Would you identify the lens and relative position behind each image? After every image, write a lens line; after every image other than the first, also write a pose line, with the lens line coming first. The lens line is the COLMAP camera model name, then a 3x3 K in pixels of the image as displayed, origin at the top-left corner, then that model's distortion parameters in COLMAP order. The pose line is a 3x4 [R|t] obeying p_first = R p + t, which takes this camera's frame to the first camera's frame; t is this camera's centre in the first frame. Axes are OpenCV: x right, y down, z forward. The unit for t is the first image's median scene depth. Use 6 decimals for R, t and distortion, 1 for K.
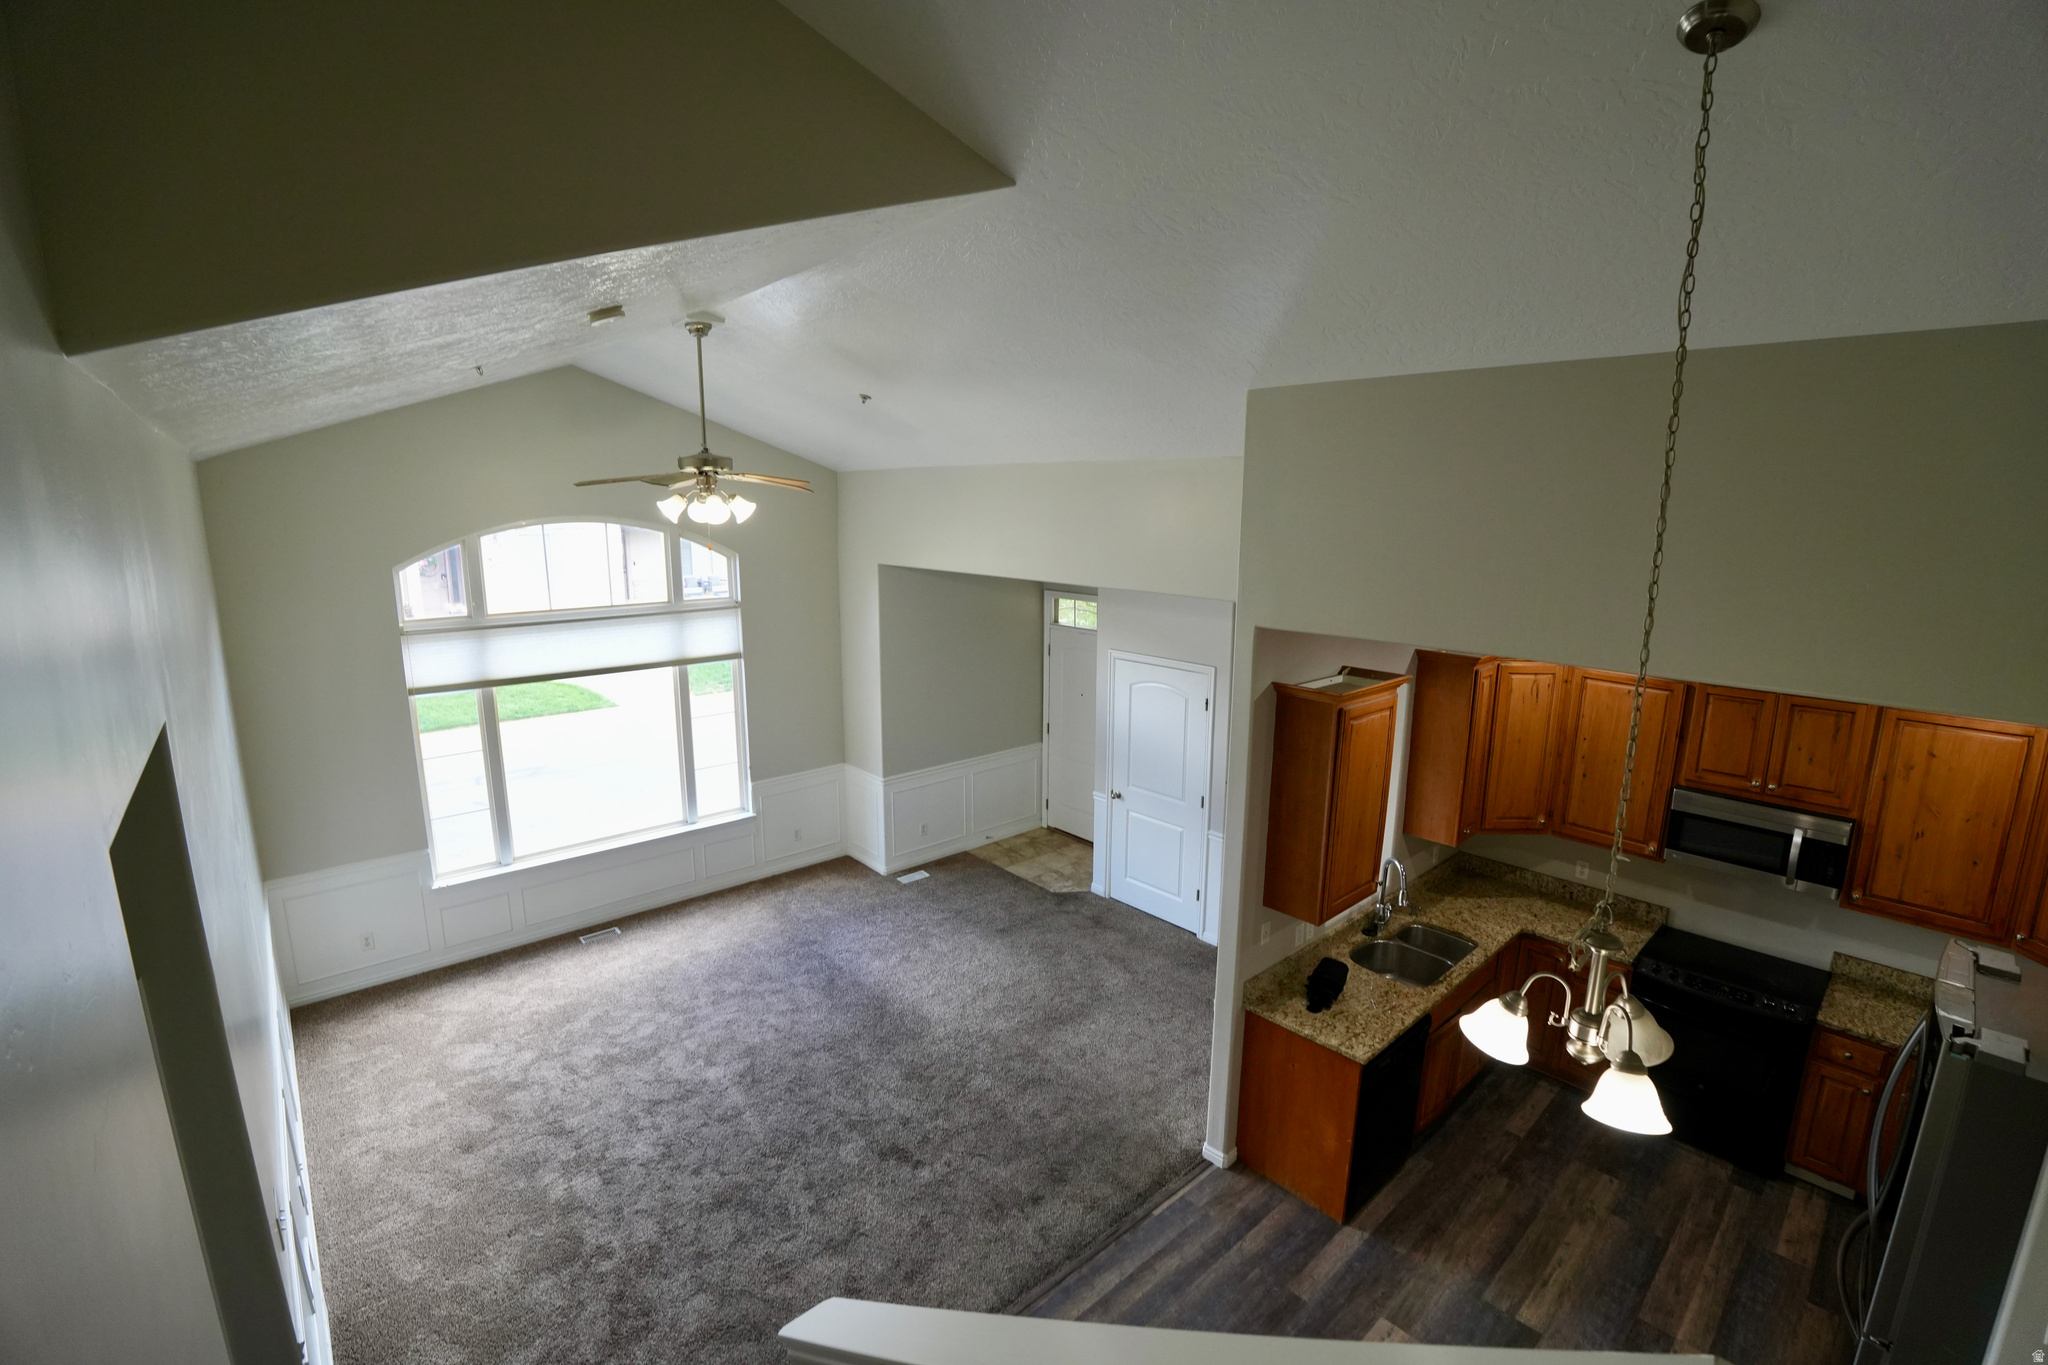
lens RADIAL K [[894.0, 0, 1028.0], [0, 894.0, 680.1], [0, 0, 1]] dist [-0.073904, 0.016390]
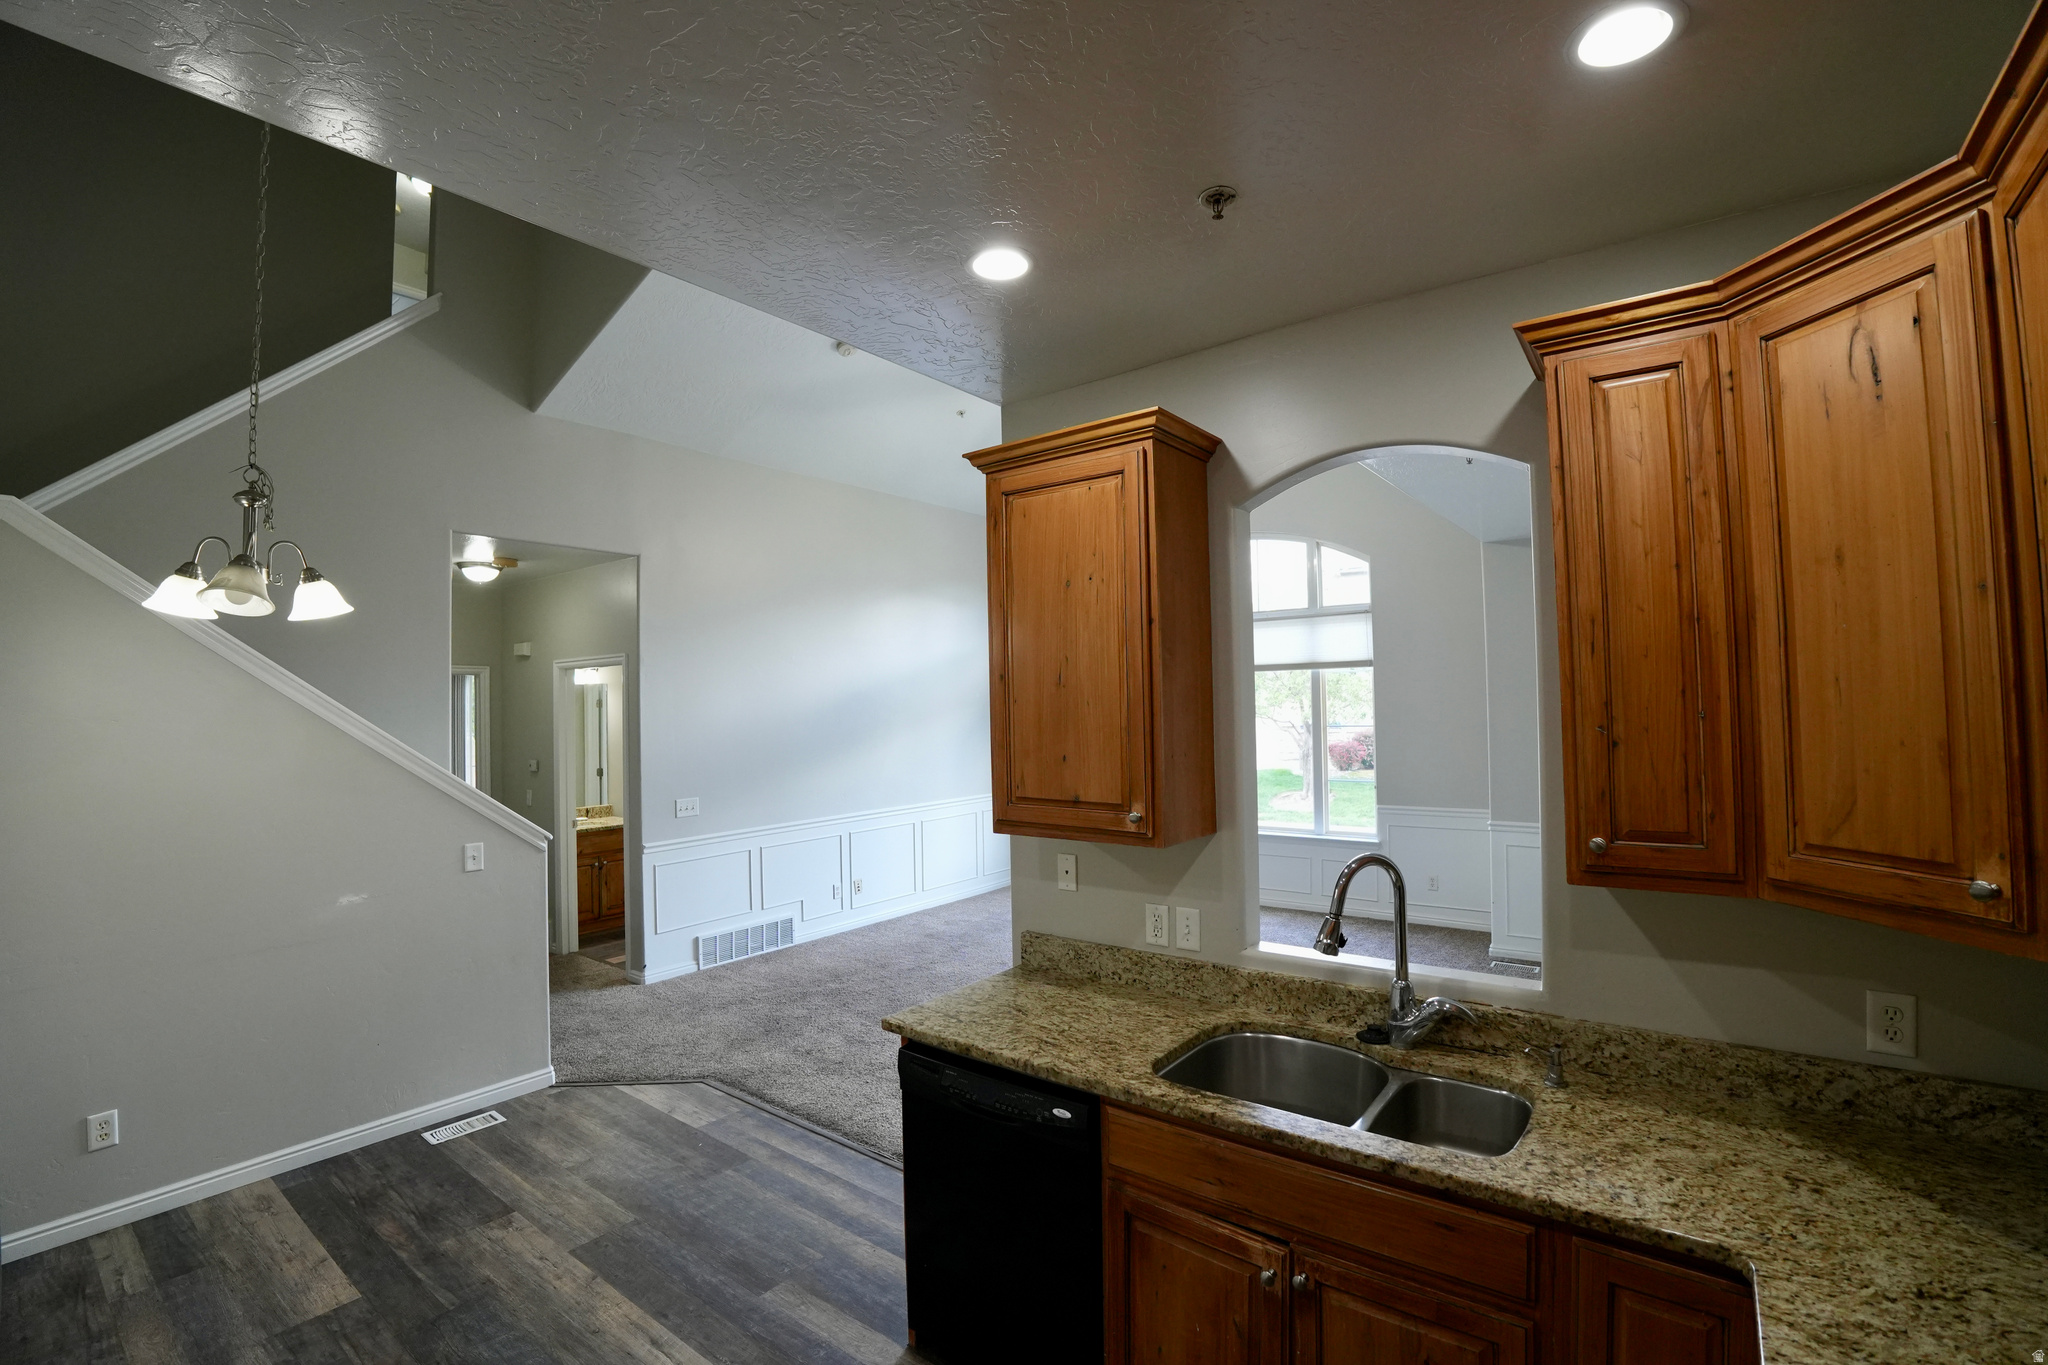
lens RADIAL K [[894.0, 0, 1028.0], [0, 894.0, 680.1], [0, 0, 1]] dist [-0.073904, 0.016390]
pose [[0.194411, -0.029693, -0.980471, 0.807792], [-0.172558, 0.982919, -0.063982, 0.176406], [0.965623, 0.181627, 0.185966, 0.744107]]
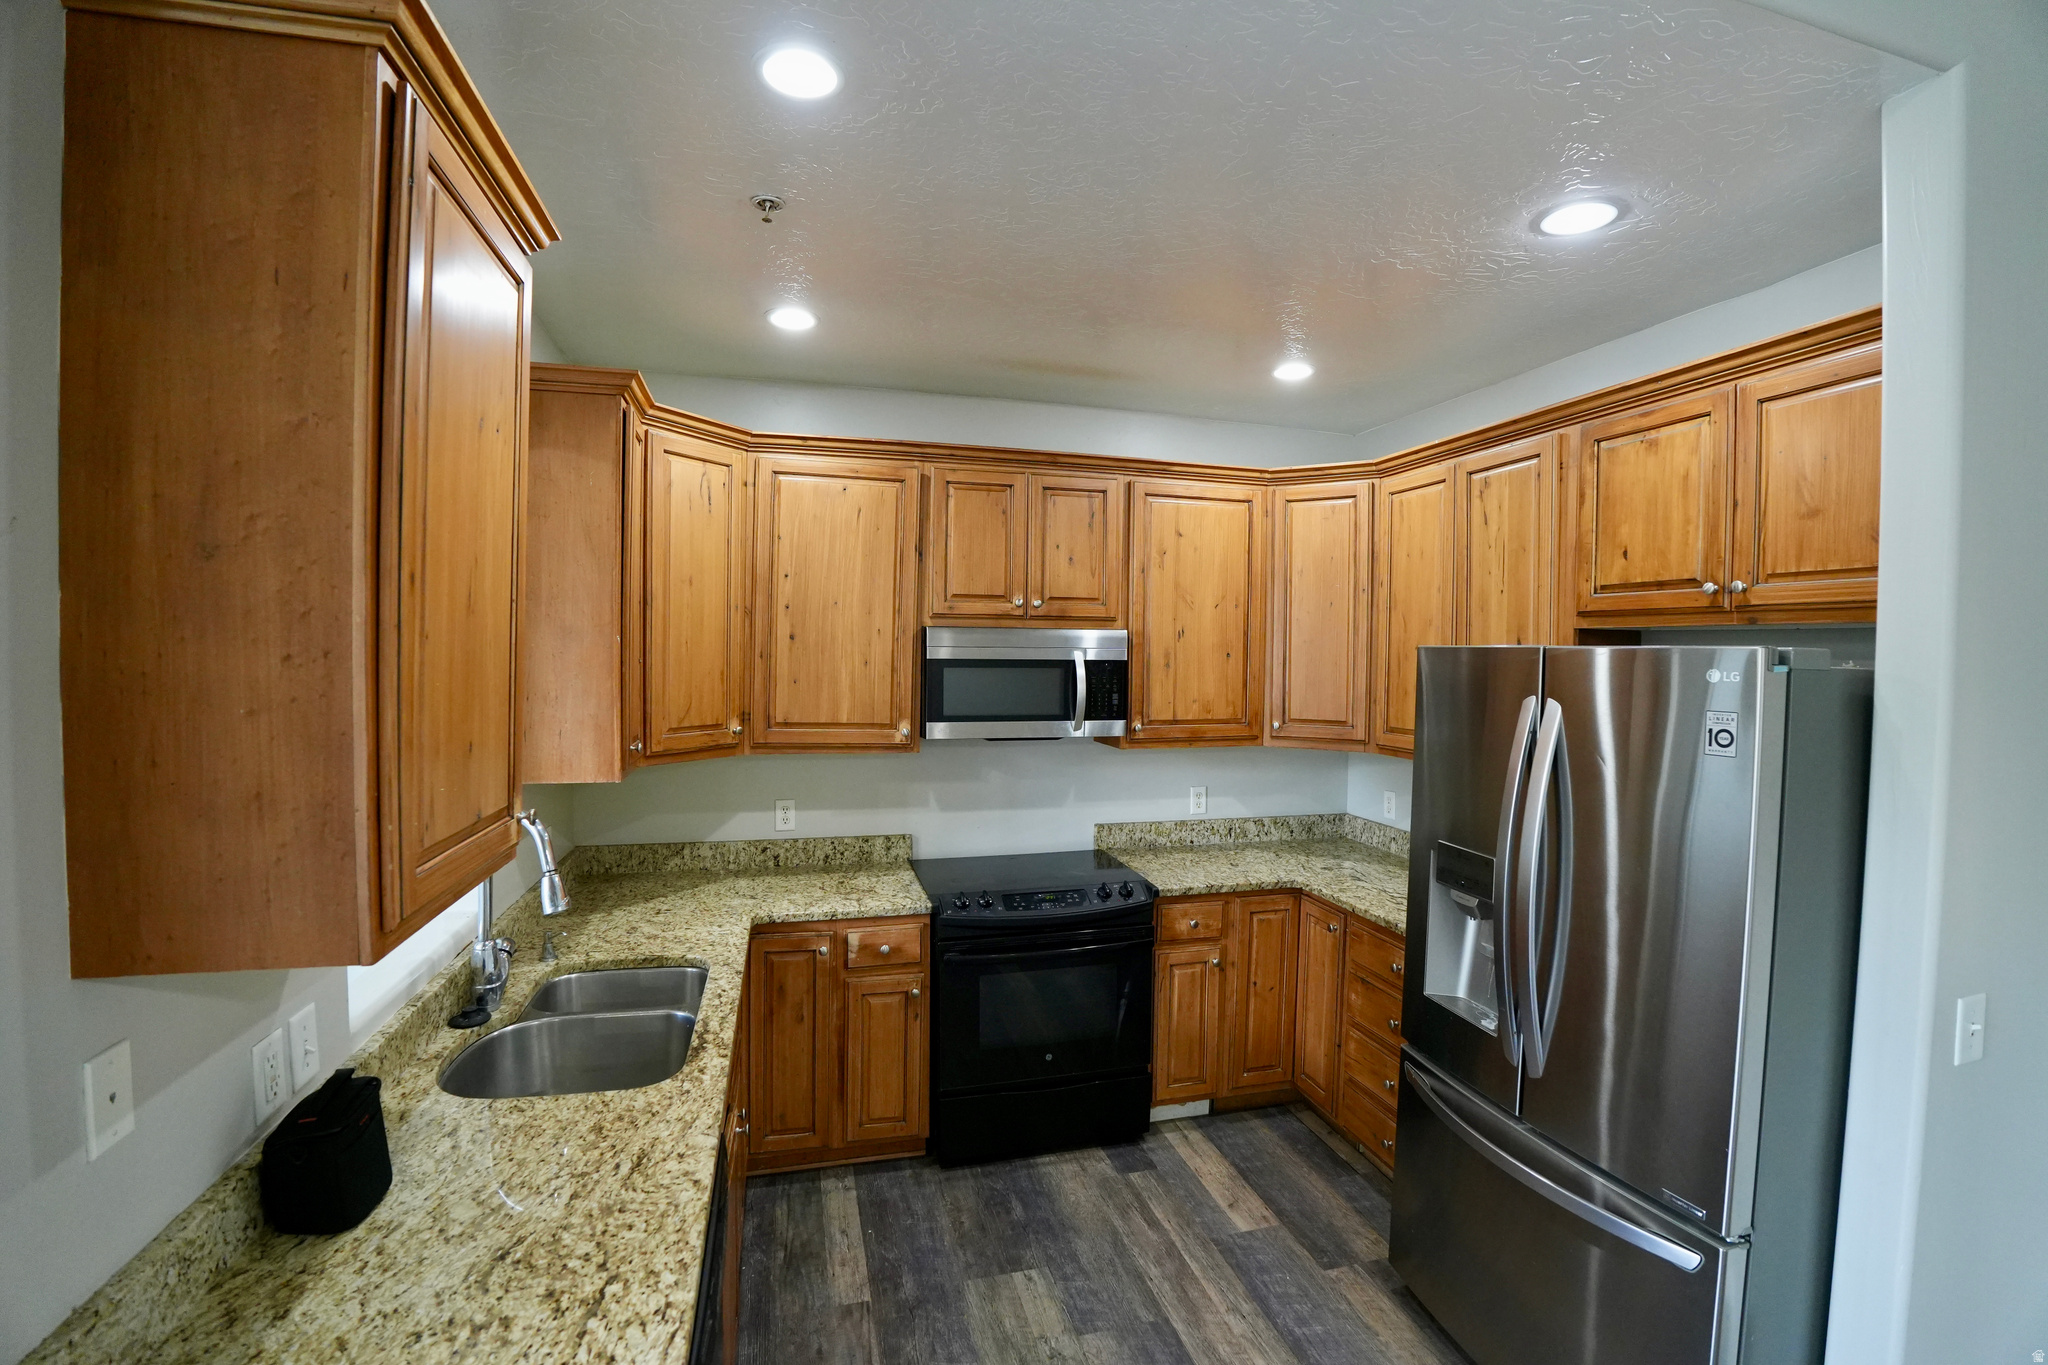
lens RADIAL K [[894.0, 0, 1028.0], [0, 894.0, 680.1], [0, 0, 1]] dist [-0.073904, 0.016390]
pose [[0.452604, -0.026036, 0.891332, 0.166095], [0.161162, 0.985501, -0.053049, 0.204097], [-0.877027, 0.167659, 0.450237, 0.598357]]
